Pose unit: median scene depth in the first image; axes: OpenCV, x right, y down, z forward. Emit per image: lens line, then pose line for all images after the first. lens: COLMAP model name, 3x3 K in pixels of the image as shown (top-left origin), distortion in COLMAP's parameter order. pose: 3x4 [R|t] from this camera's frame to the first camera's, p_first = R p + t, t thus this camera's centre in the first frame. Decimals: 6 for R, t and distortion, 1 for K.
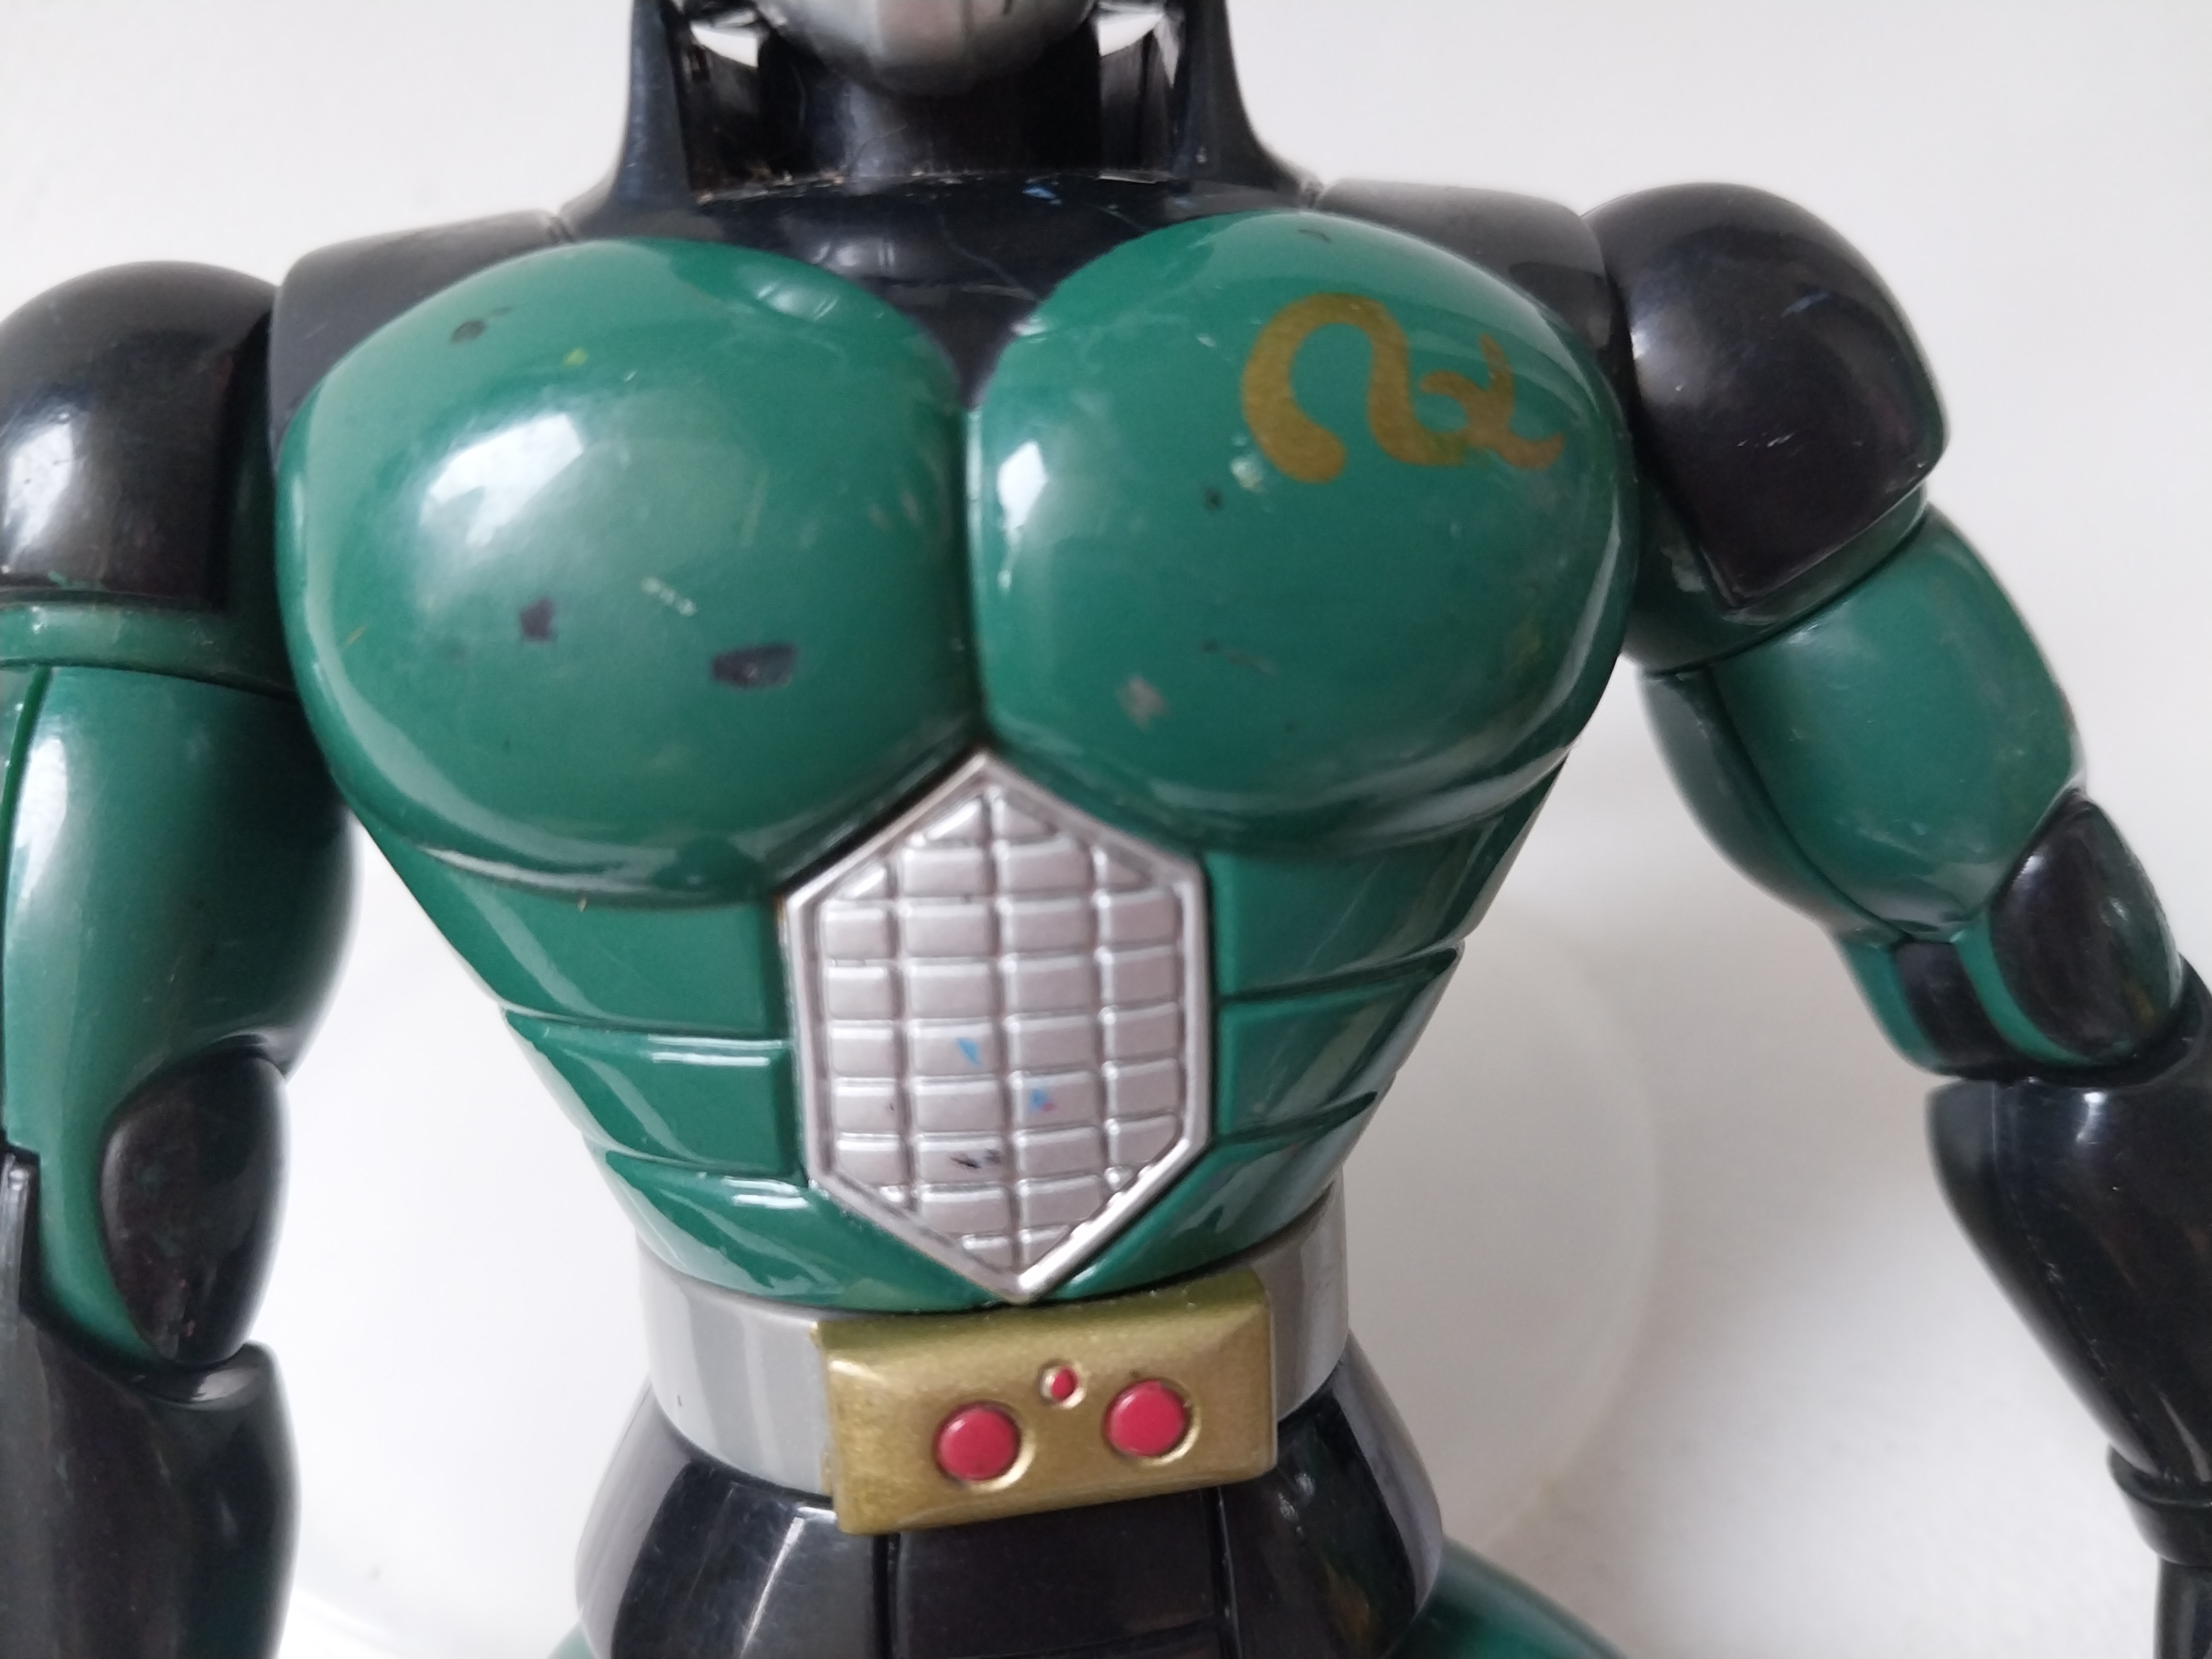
lens RADIAL K [[1797.3, 0, 1111.1], [0, 1797.3, 840.6], [0, 0, 1]] dist [0.003448, -0.081421]
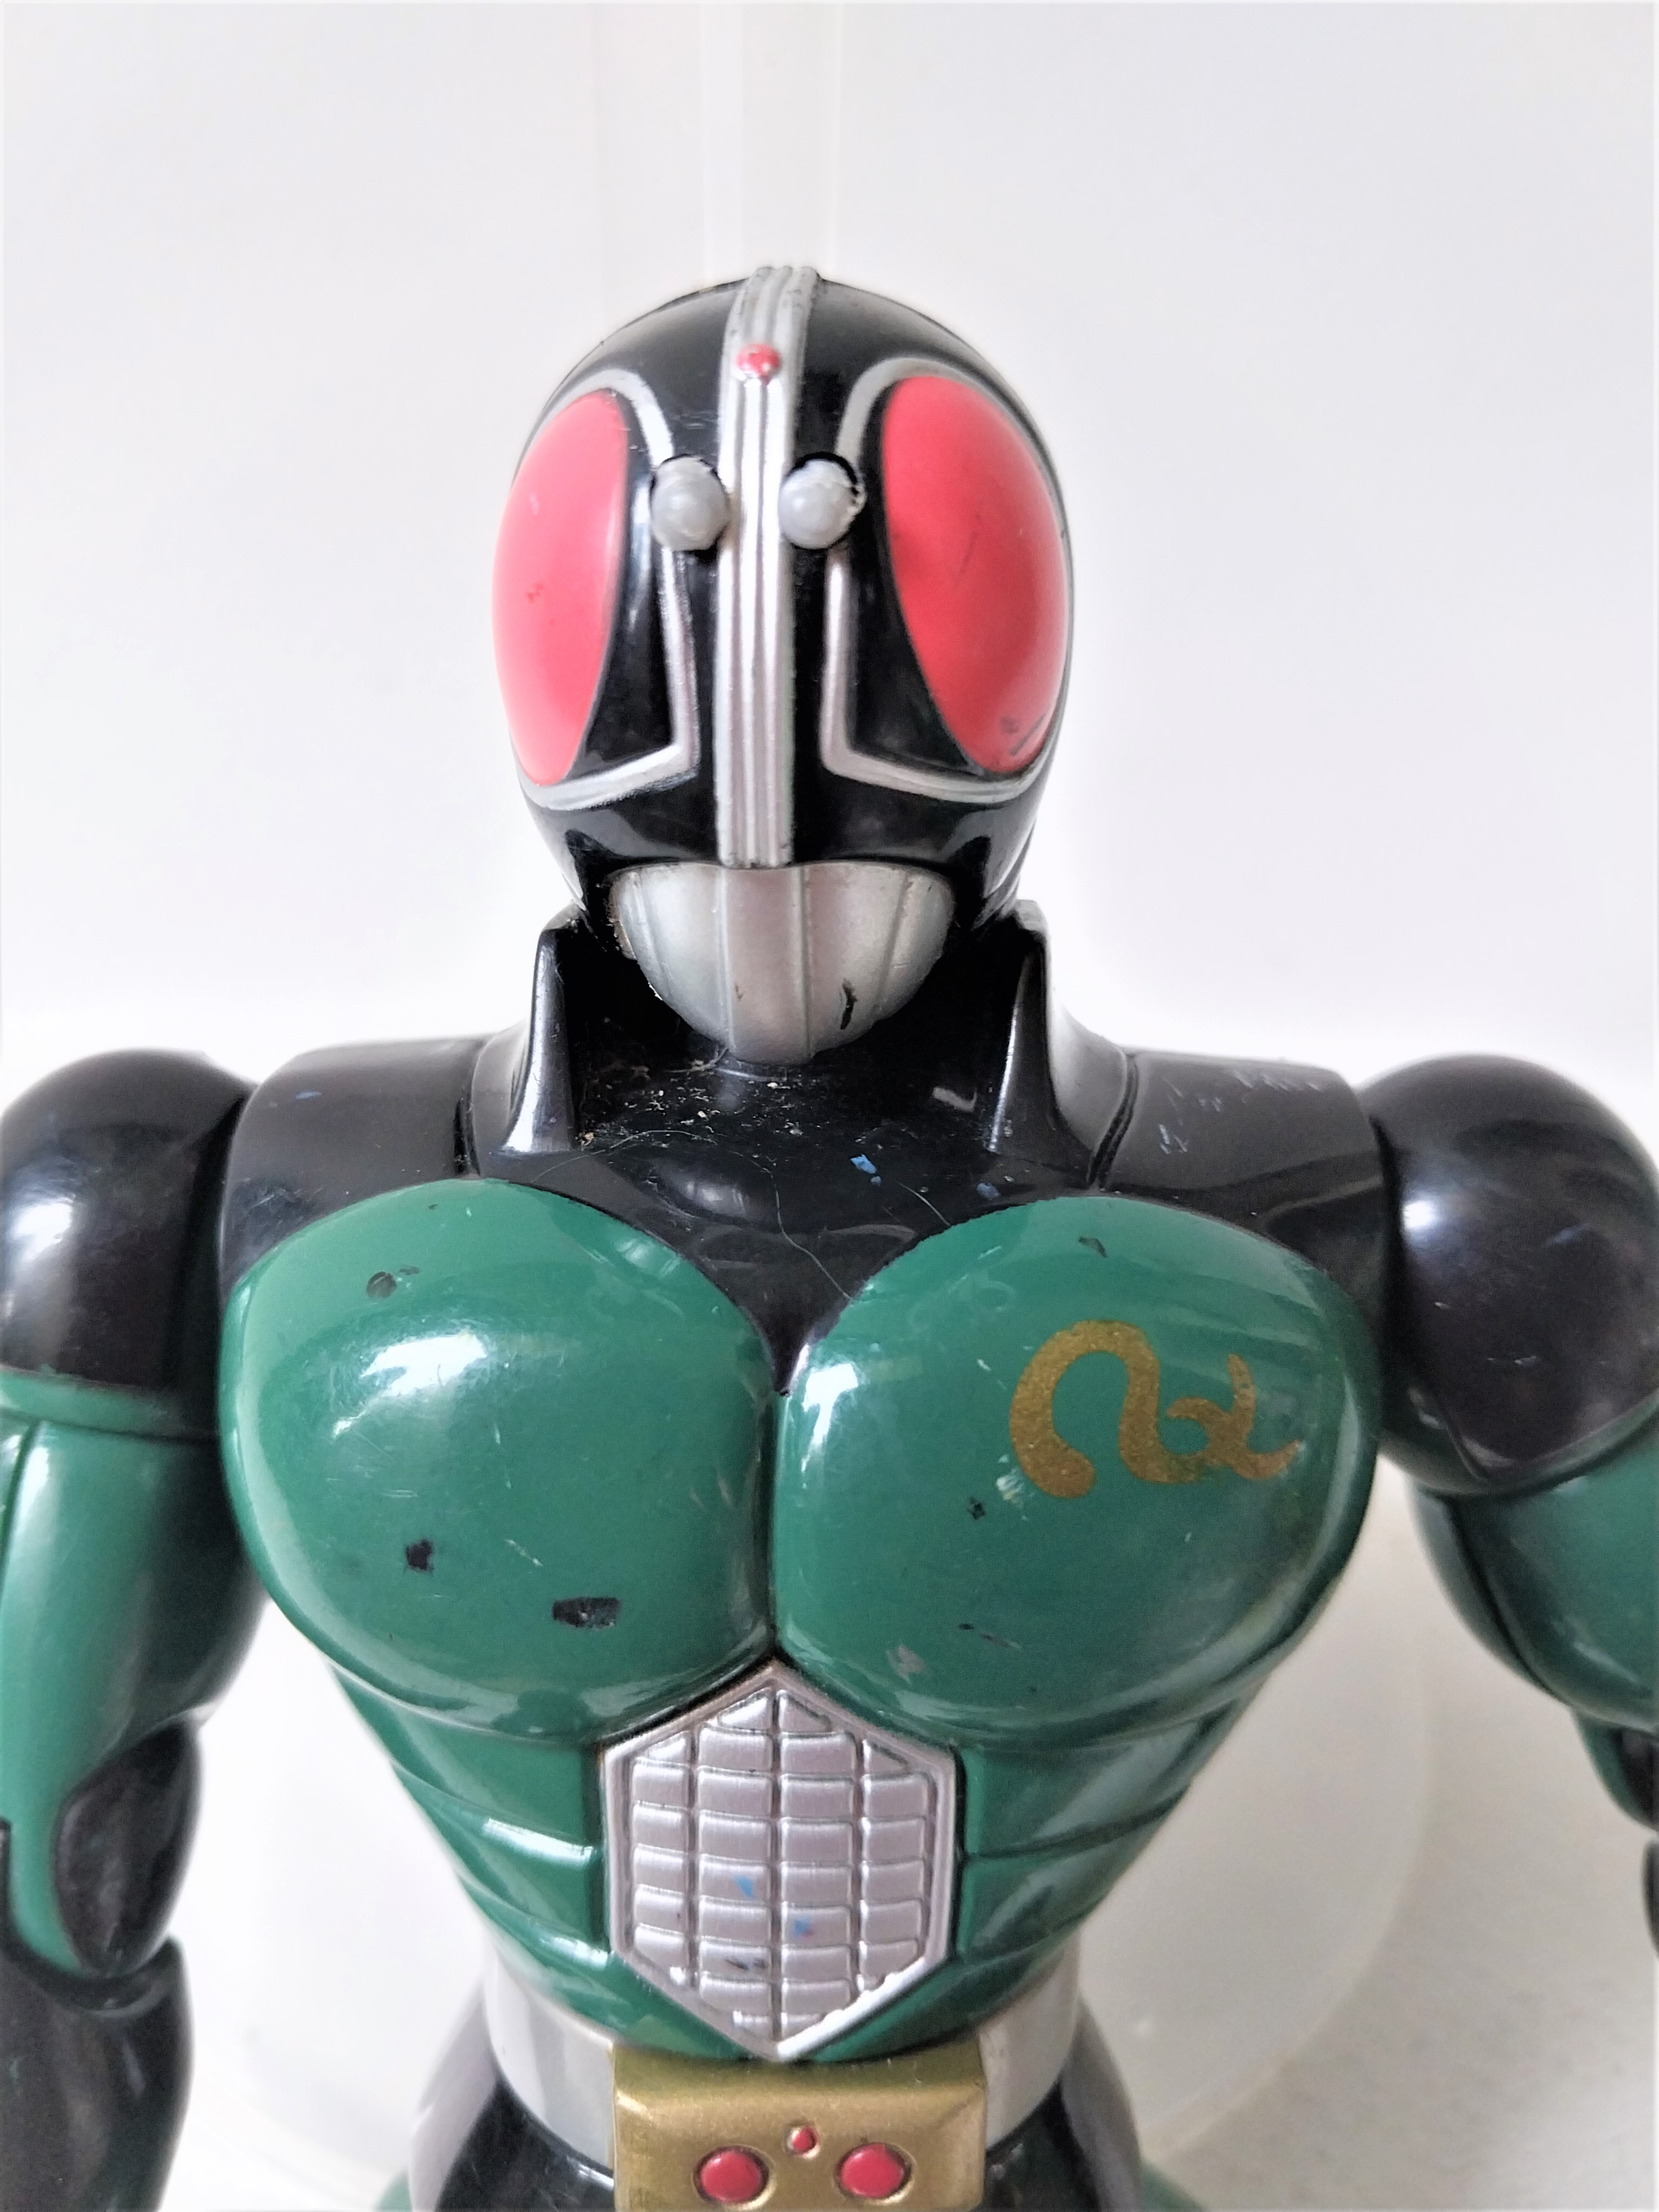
lens RADIAL K [[1797.3, 0, 834.0], [0, 1797.3, 1062.4], [0, 0, 1]] dist [0.003448, -0.081421]
pose [[0.990245, 0.085963, -0.109658, 0.061204], [-0.081205, 0.995582, 0.047150, -0.476273], [0.113227, -0.037786, 0.992850, -0.156426]]
